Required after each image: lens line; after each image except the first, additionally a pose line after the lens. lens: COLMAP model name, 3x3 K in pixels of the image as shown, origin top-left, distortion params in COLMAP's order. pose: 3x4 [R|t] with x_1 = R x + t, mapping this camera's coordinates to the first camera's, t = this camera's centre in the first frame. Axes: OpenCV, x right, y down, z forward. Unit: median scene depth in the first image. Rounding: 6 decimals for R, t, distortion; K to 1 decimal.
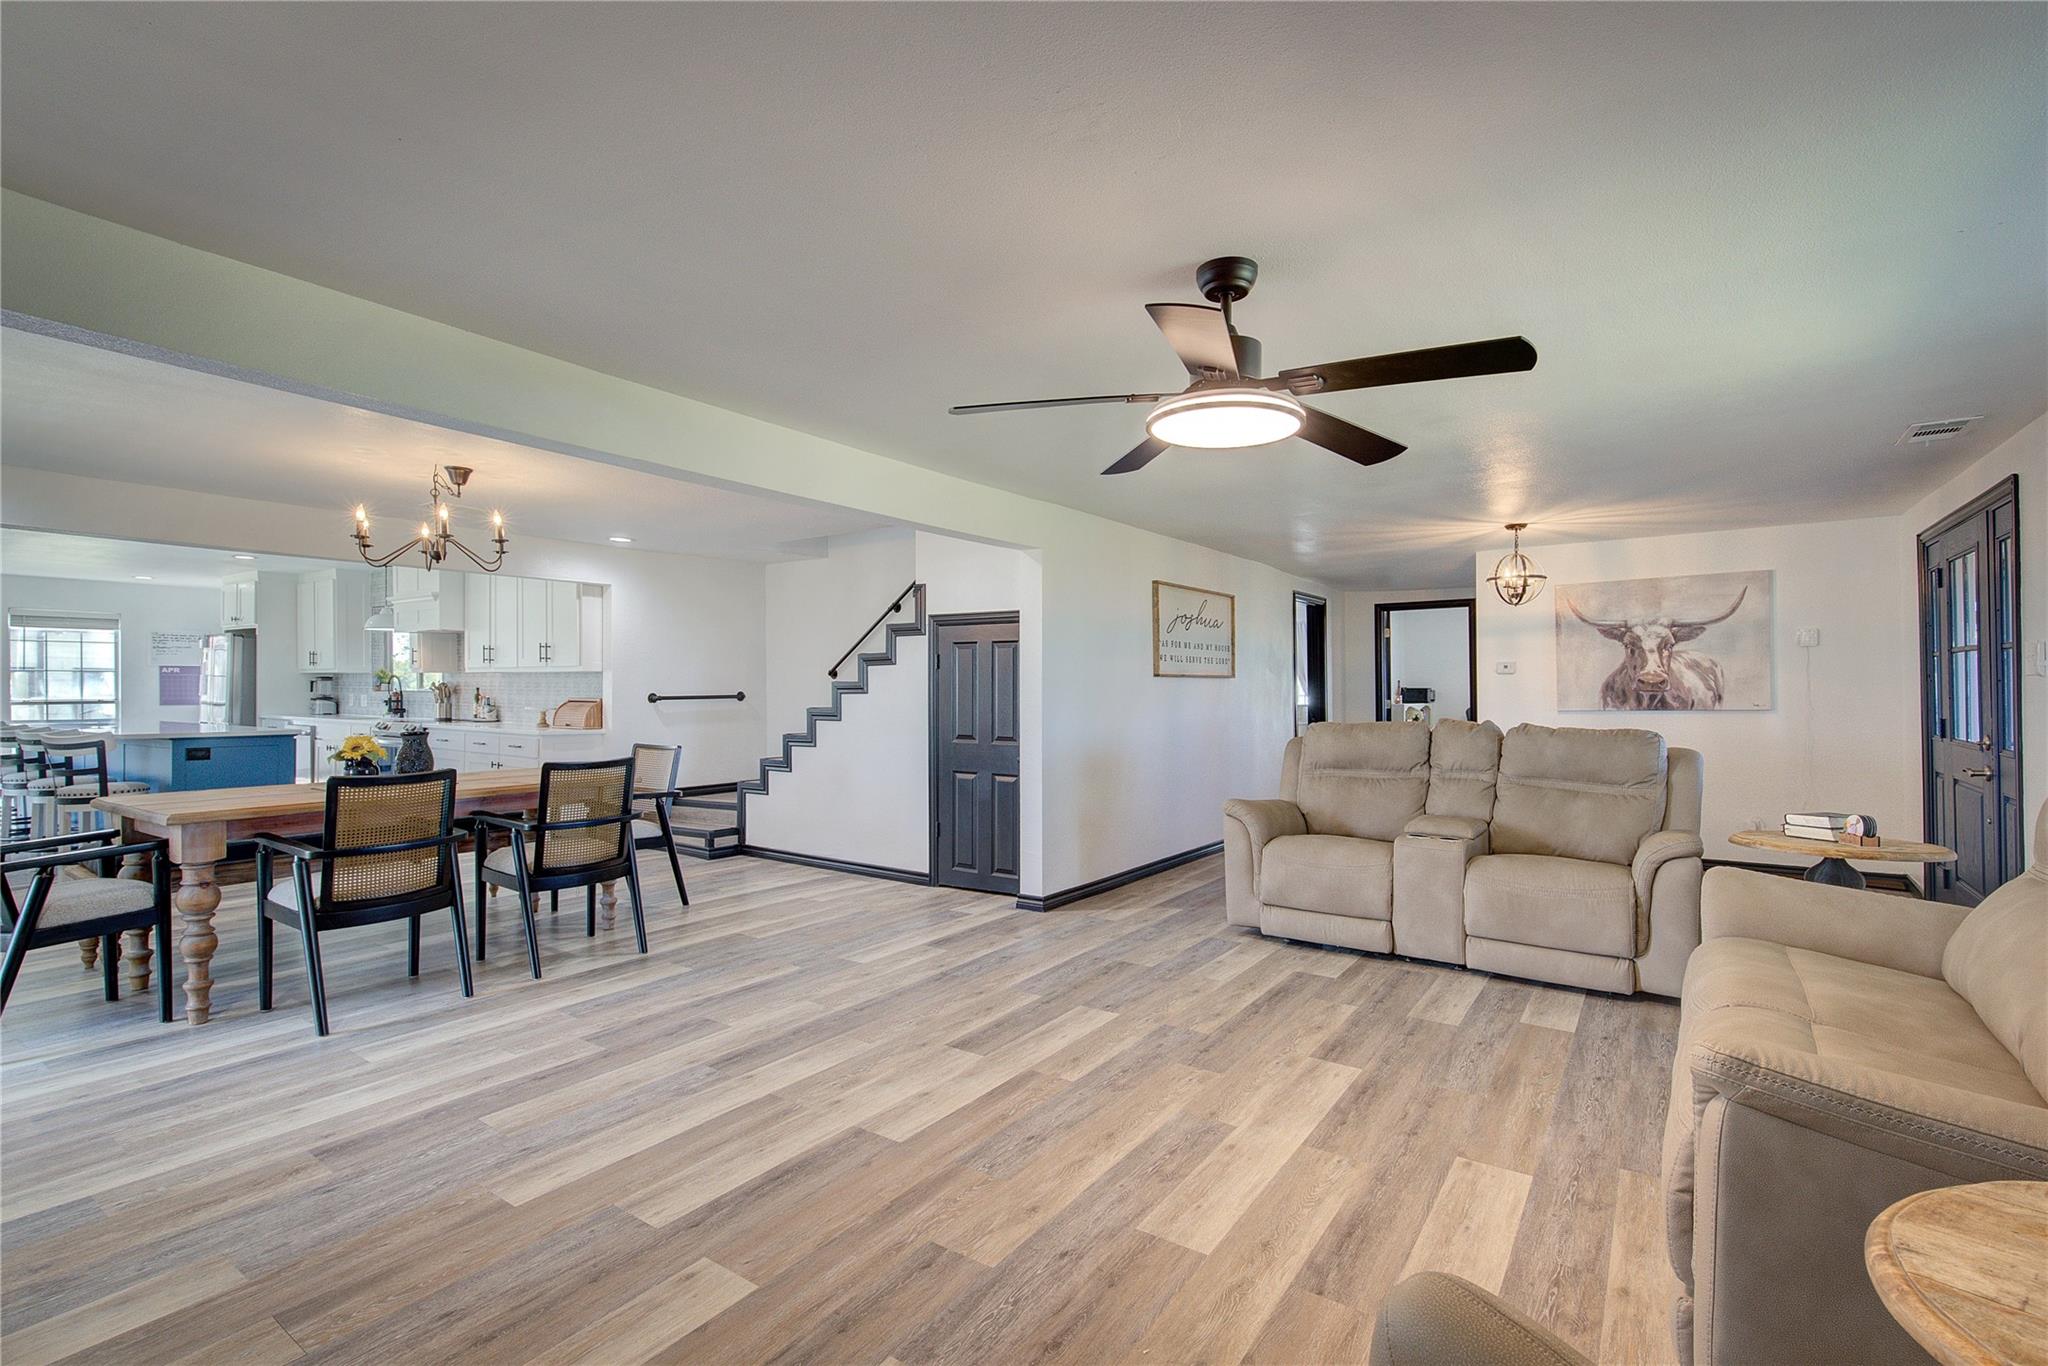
lens RADIAL K [[934.9, 0, 1030.0], [0, 934.9, 688.4], [0, 0, 1]] dist [-0.003110, 0.001406]
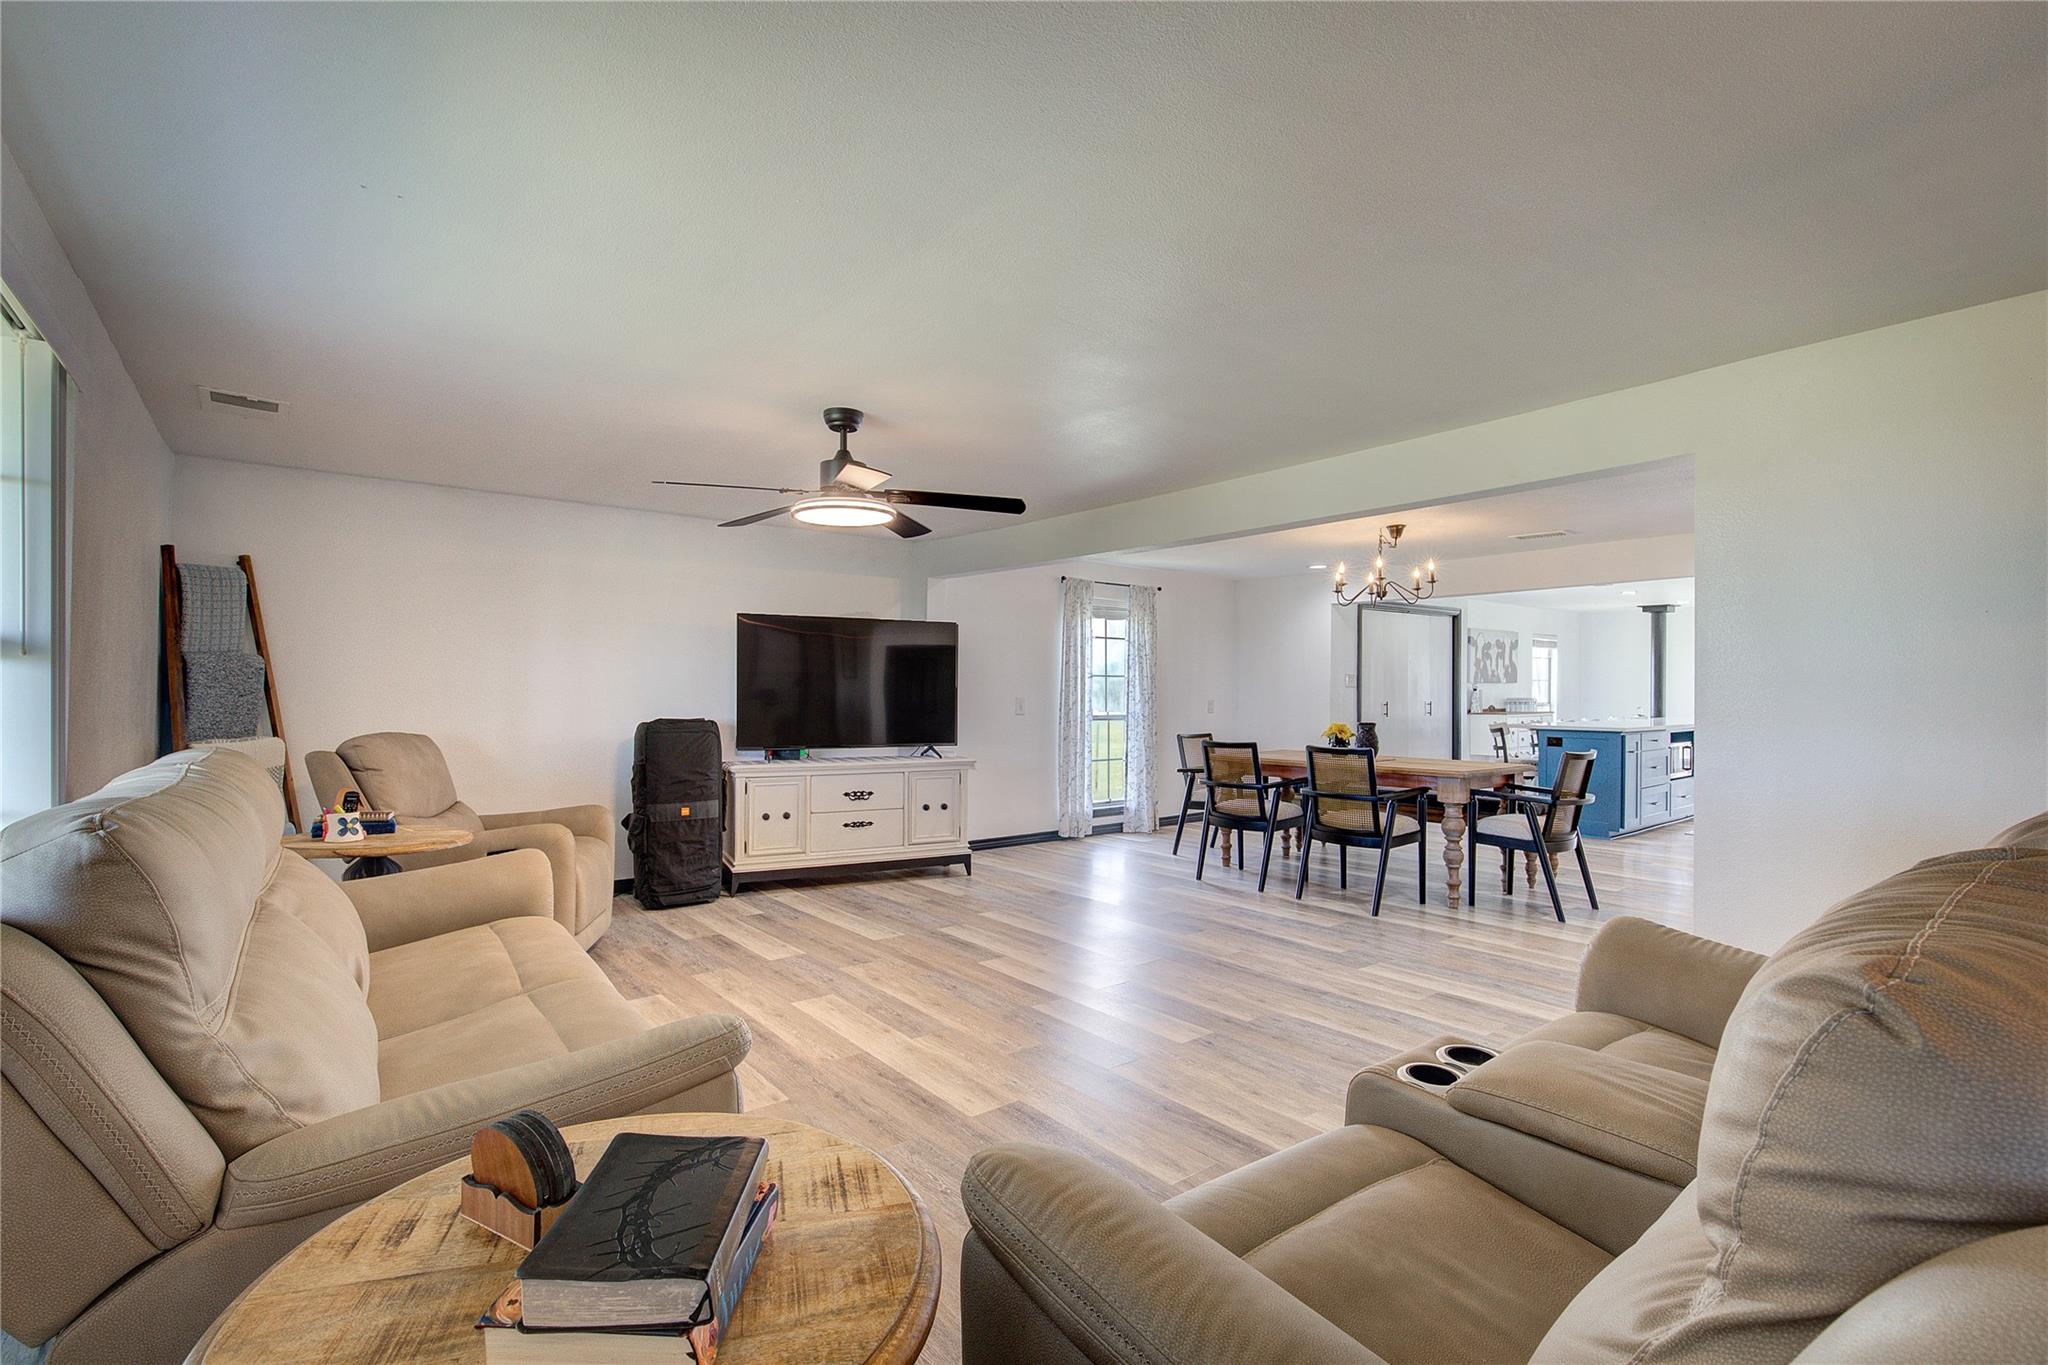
lens RADIAL K [[934.9, 0, 1027.7], [0, 934.9, 688.4], [0, 0, 1]] dist [-0.003110, 0.001406]
pose [[-0.287961, -0.004404, -0.957632, 0.814529], [-0.004527, 0.999985, -0.003237, 0.002744], [0.957631, 0.003403, -0.287976, 0.892503]]
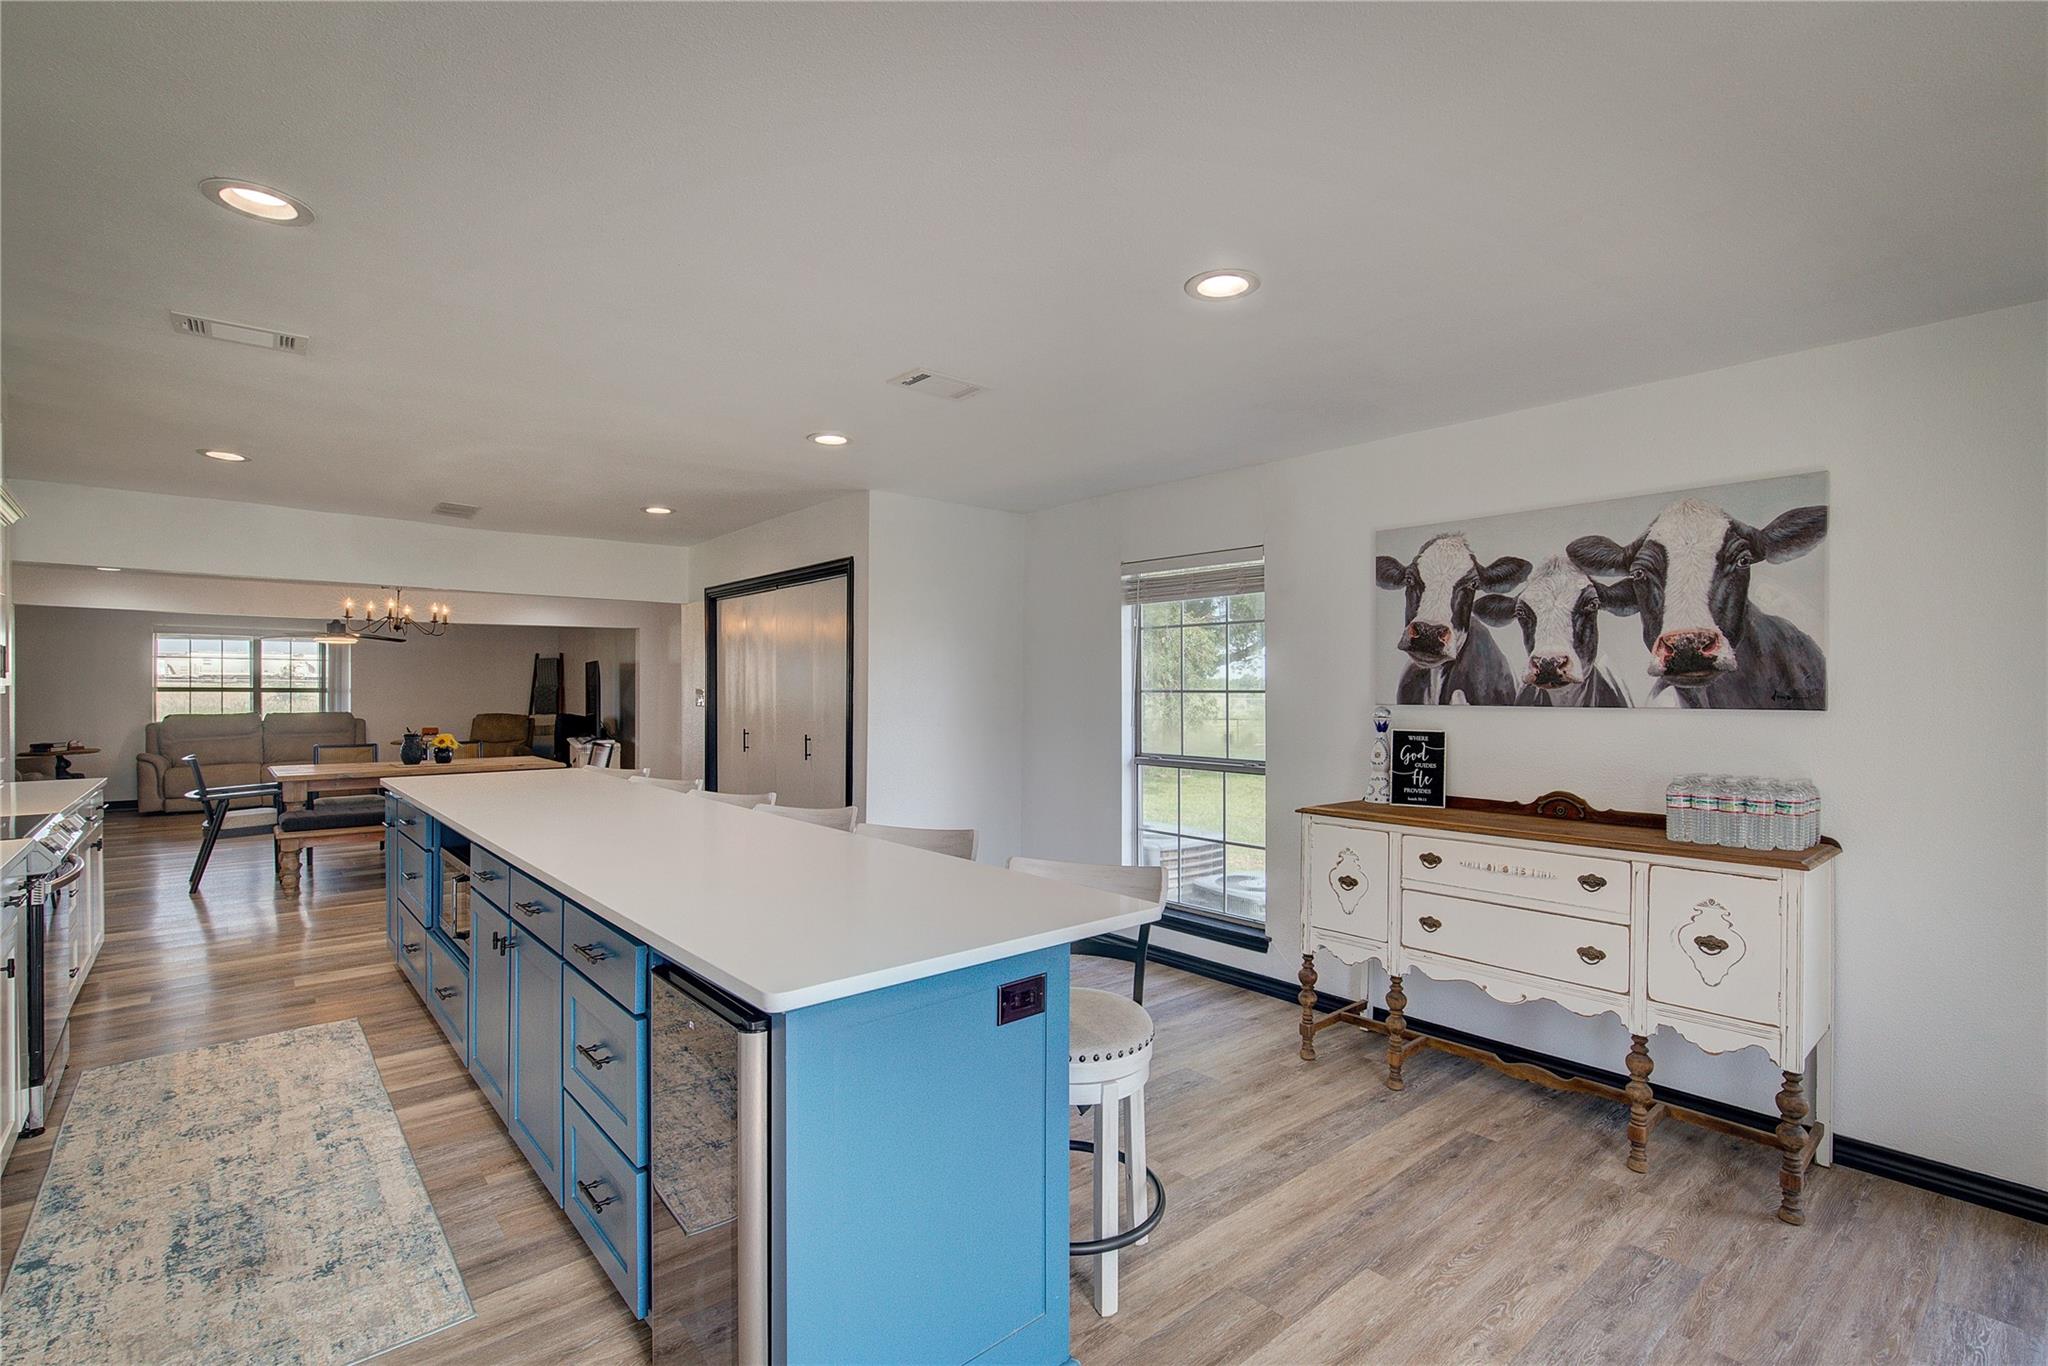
lens RADIAL K [[934.9, 0, 1015.2], [0, 934.9, 703.5], [0, 0, 1]] dist [-0.003110, 0.001406]
pose [[-0.963889, -0.010805, 0.266086, -2.074979], [-0.005508, 0.999772, 0.020646, -0.045479], [-0.266248, 0.018435, -0.963728, 2.254866]]
